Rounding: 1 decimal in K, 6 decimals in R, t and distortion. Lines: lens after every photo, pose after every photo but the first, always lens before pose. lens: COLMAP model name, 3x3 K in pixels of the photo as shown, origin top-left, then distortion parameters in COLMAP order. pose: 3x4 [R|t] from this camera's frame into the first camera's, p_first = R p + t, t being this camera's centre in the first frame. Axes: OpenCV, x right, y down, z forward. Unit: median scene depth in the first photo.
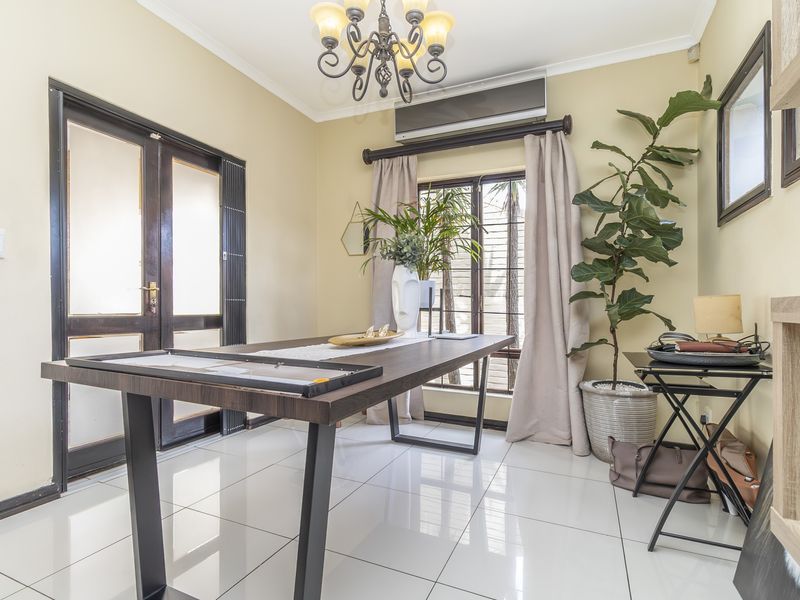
lens RADIAL K [[414.5, 0, 396.8], [0, 414.5, 294.9], [0, 0, 1]] dist [-0.005422, 0.000135]
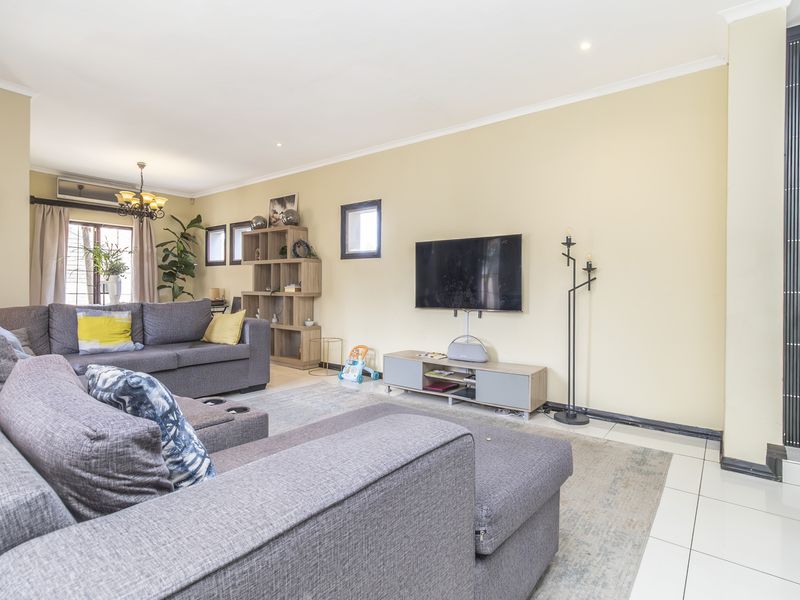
lens RADIAL K [[414.5, 0, 403.2], [0, 414.5, 297.7], [0, 0, 1]] dist [-0.005422, 0.000135]
pose [[0.226927, -0.022325, 0.973656, -1.619421], [-0.037758, 0.998784, 0.031701, -0.063827], [-0.973179, -0.043958, 0.225809, -0.995705]]
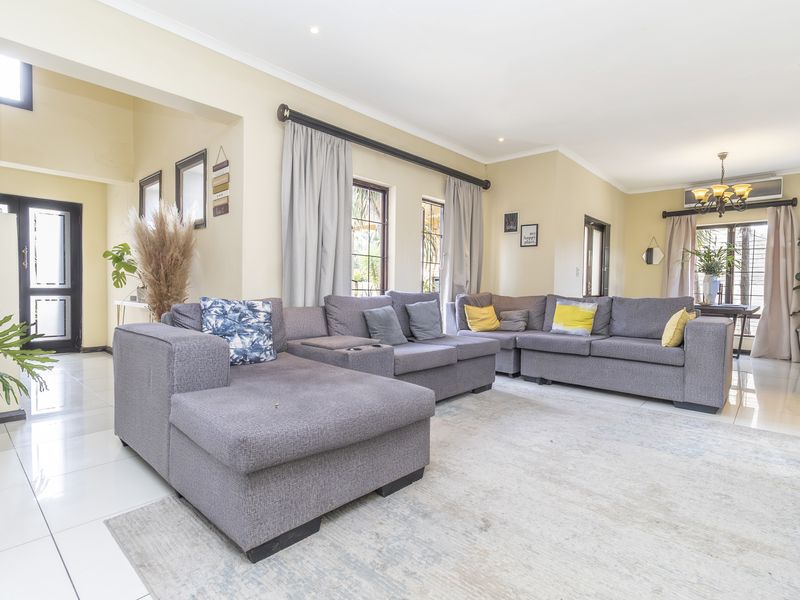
lens RADIAL K [[414.5, 0, 397.7], [0, 414.5, 298.0], [0, 0, 1]] dist [-0.005422, 0.000135]
pose [[0.944428, 0.016786, -0.328289, -0.739608], [-0.001164, 0.998860, 0.047723, -0.039292], [0.328716, -0.044689, 0.943371, -1.537705]]
